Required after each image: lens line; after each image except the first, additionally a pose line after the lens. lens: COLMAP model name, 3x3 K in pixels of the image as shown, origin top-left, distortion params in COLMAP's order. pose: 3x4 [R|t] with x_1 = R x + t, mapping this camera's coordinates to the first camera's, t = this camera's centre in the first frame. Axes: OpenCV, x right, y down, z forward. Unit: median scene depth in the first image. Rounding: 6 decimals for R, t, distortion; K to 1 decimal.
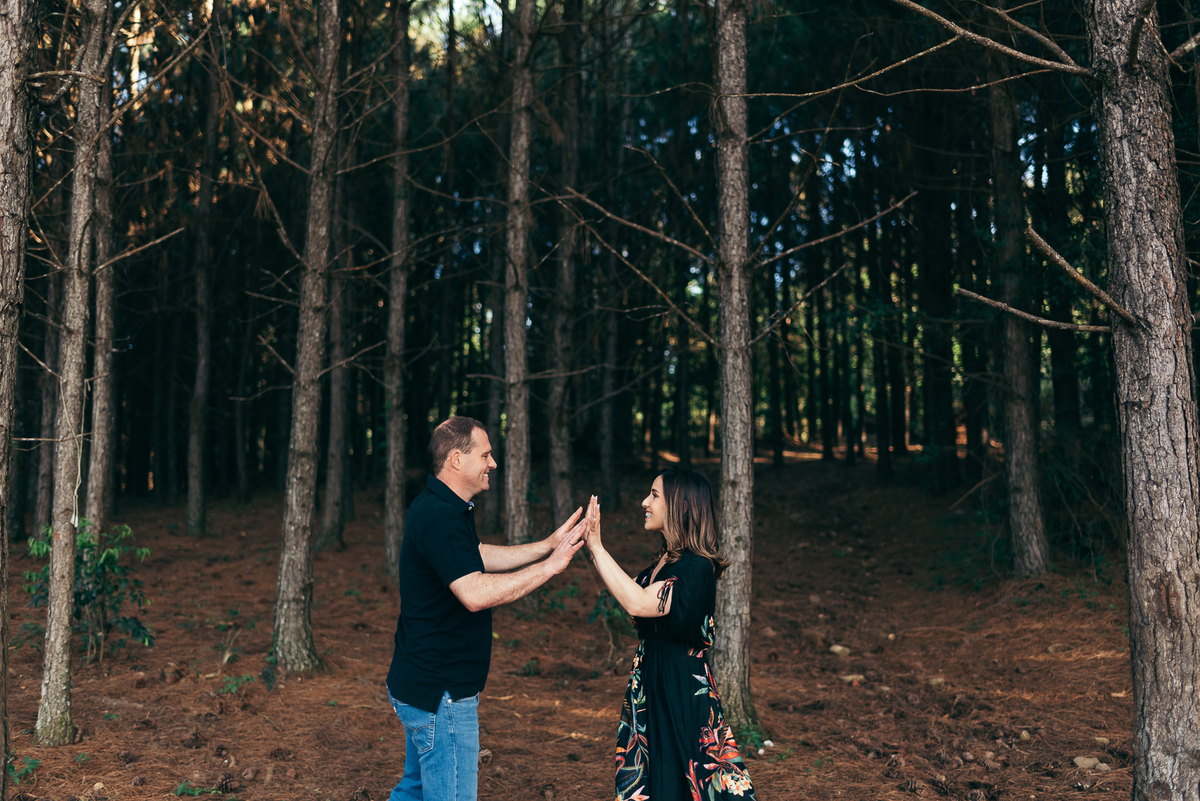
lens RADIAL K [[1410.2, 0, 612.5], [0, 1410.2, 401.7], [0, 0, 1]] dist [0.008295, 0.000000]
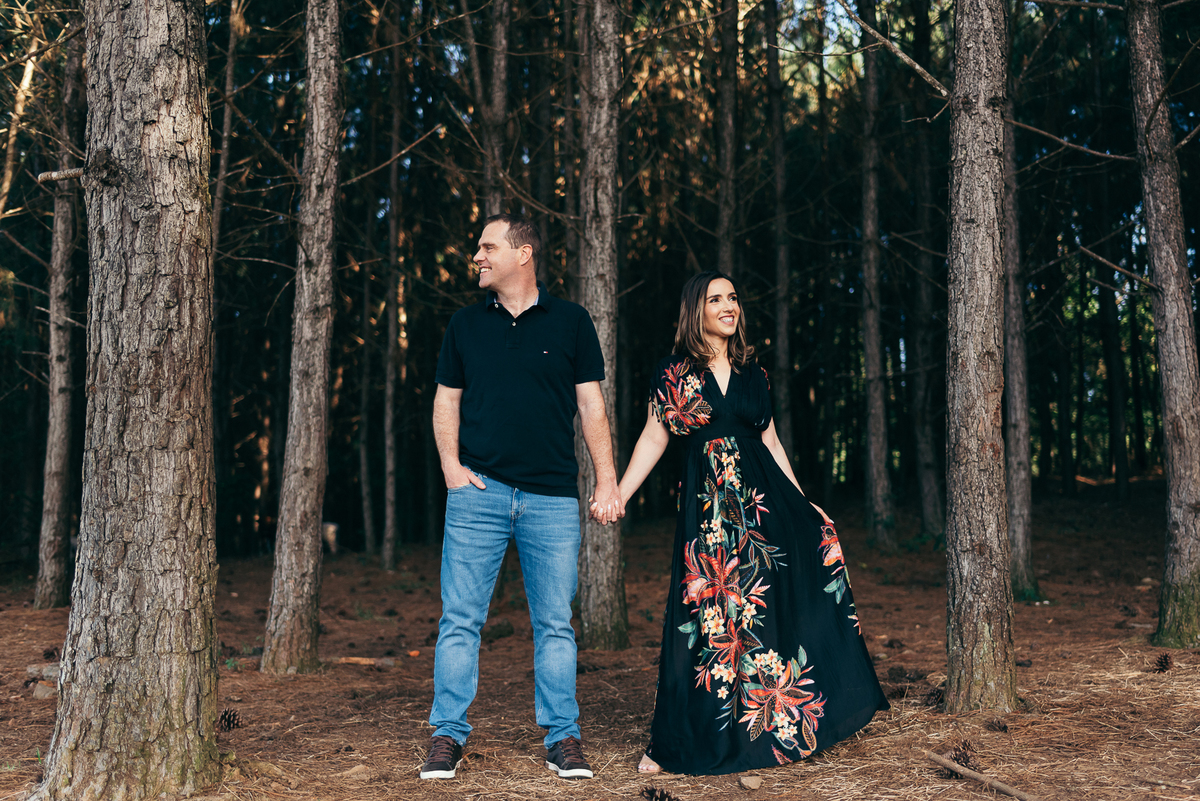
lens RADIAL K [[1410.2, 0, 604.7], [0, 1410.2, 409.8], [0, 0, 1]] dist [0.008295, 0.000000]
pose [[0.959876, -0.043012, -0.277108, 0.083446], [0.037187, 0.998964, -0.026245, 0.063666], [0.277949, 0.014887, 0.960480, -0.512248]]
